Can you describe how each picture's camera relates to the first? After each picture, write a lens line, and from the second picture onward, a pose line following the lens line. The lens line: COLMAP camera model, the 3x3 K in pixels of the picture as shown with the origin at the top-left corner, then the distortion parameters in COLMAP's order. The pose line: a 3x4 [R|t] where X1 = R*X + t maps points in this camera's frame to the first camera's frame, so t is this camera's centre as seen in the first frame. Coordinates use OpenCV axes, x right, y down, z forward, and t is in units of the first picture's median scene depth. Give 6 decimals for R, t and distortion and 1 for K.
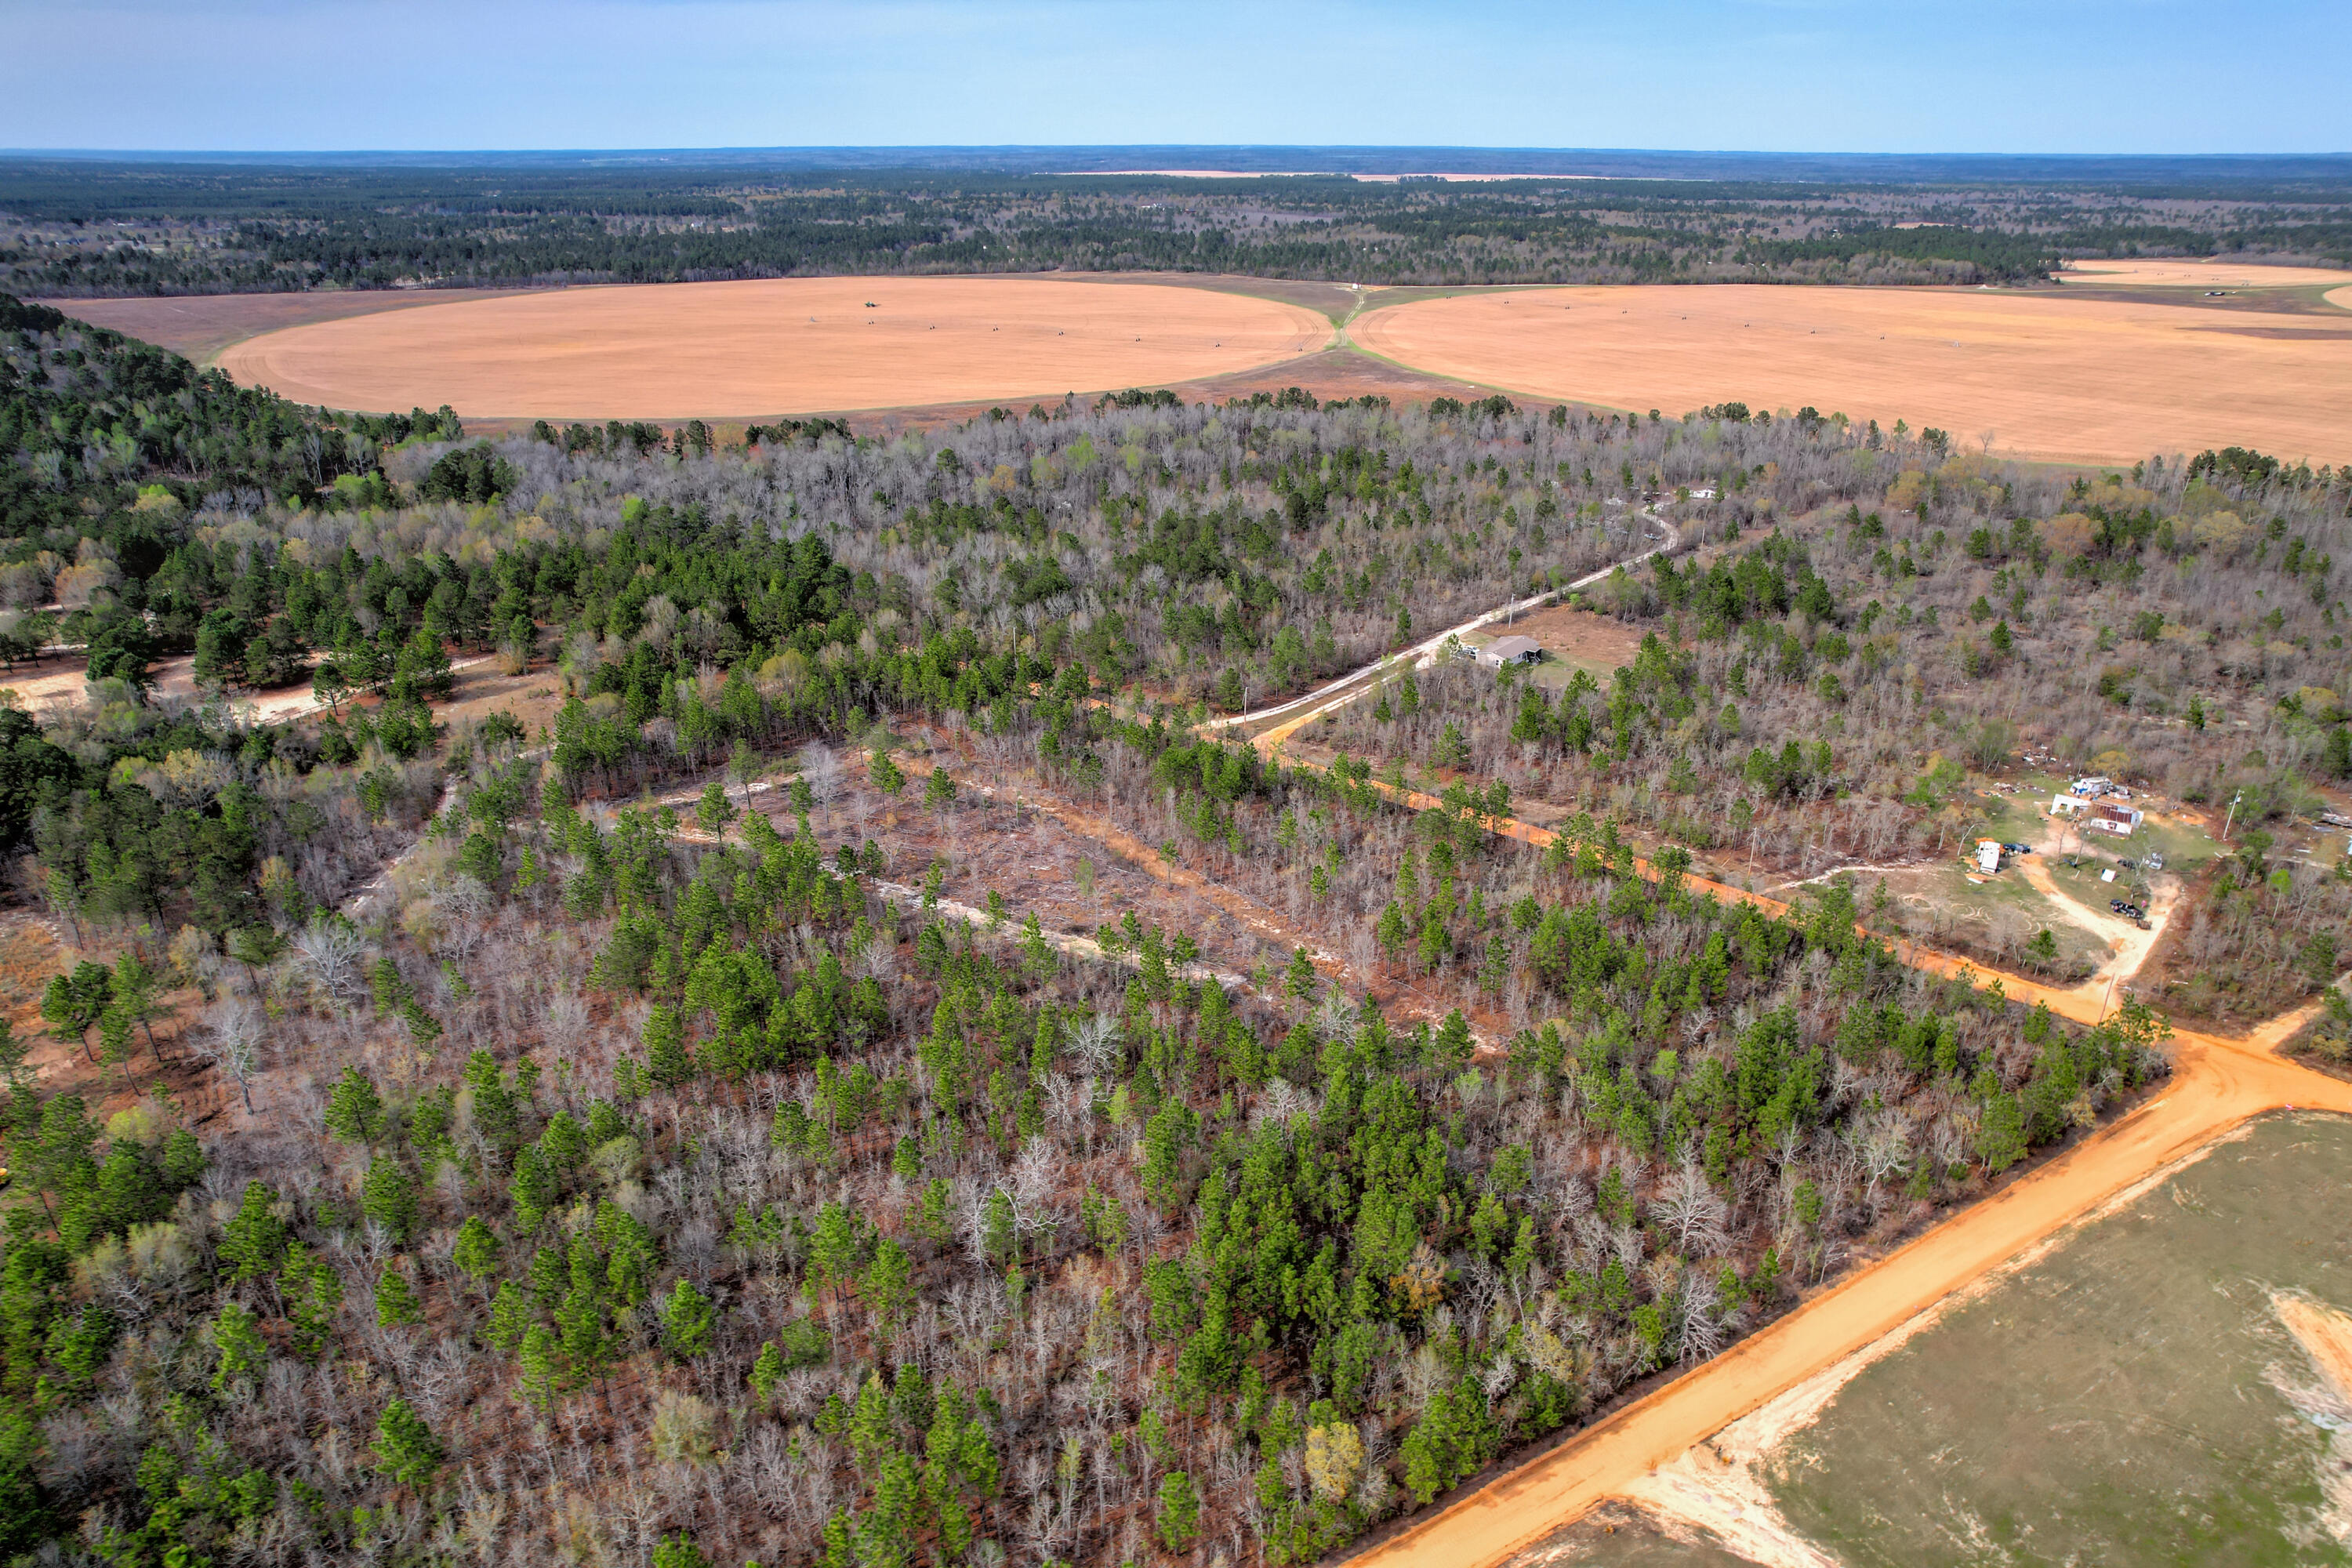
lens RADIAL K [[1510.1, 0, 1176.0], [0, 1510.1, 784.0], [0, 0, 1]] dist [-0.081704, 0.074891]
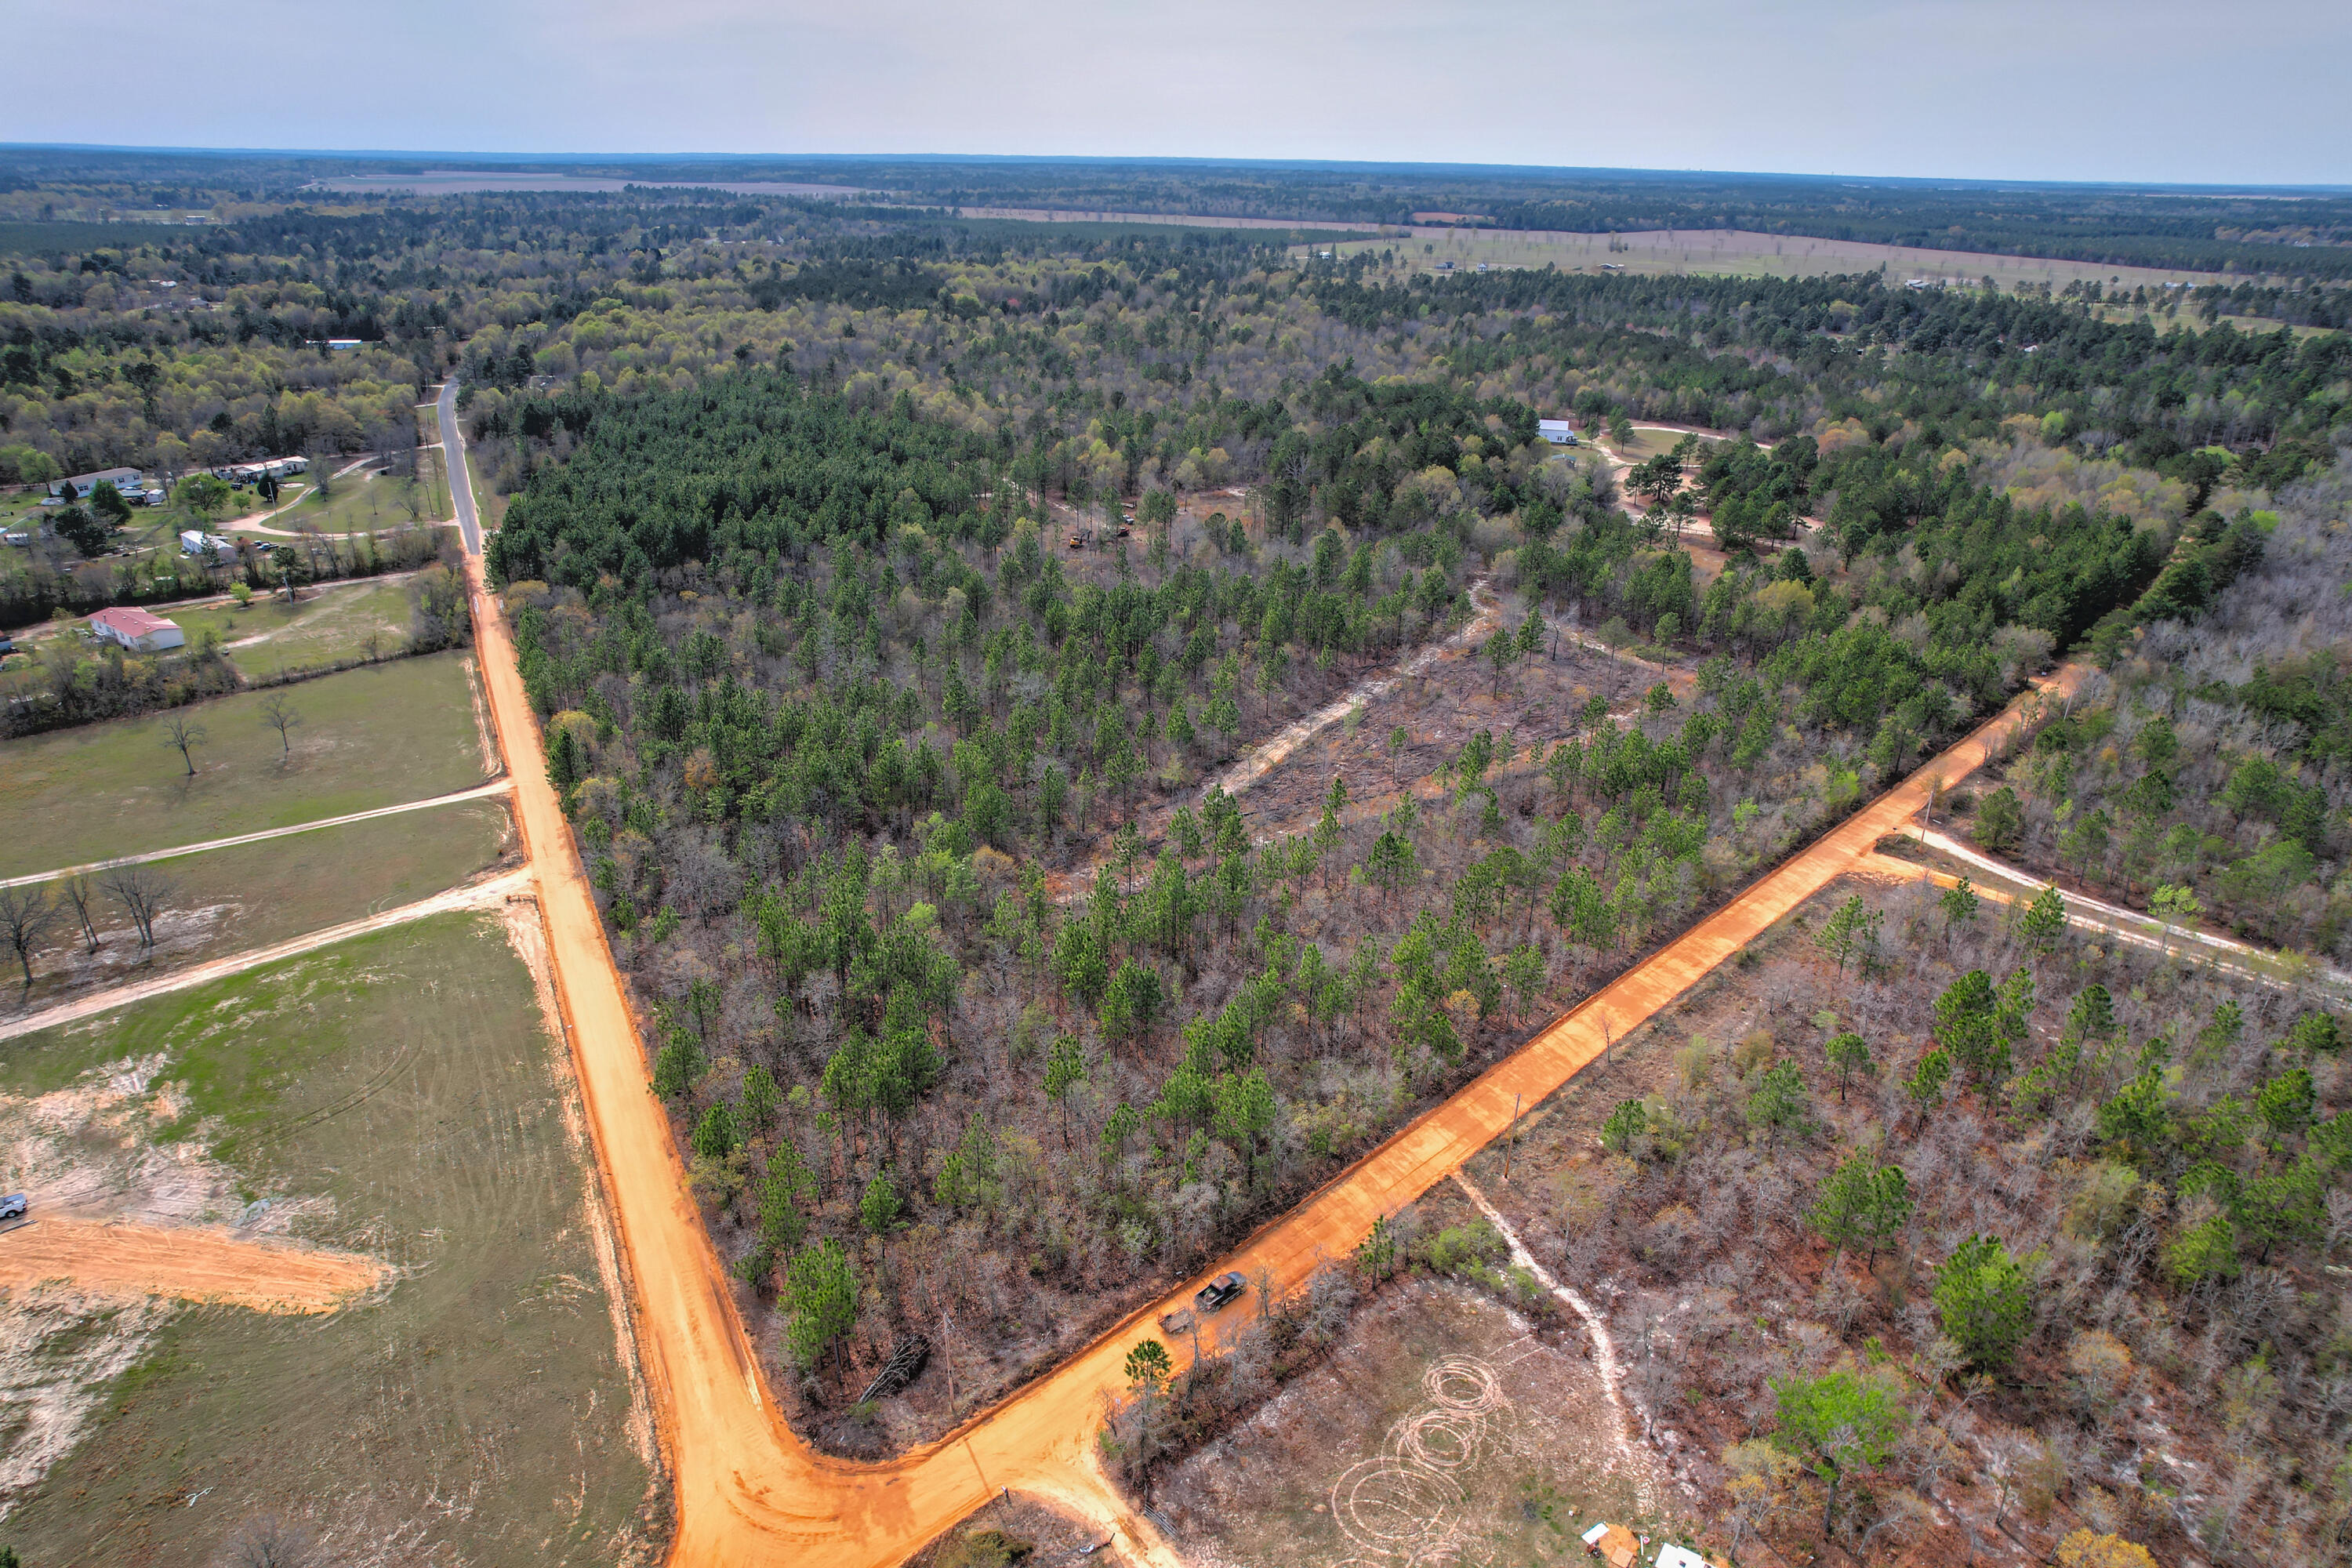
lens RADIAL K [[1510.1, 0, 1176.0], [0, 1510.1, 784.0], [0, 0, 1]] dist [-0.081704, 0.074891]
pose [[-0.070445, 0.387075, -0.919353, 0.968409], [-0.413301, 0.827486, 0.380065, -0.255133], [0.907866, 0.406743, 0.101686, 0.858676]]
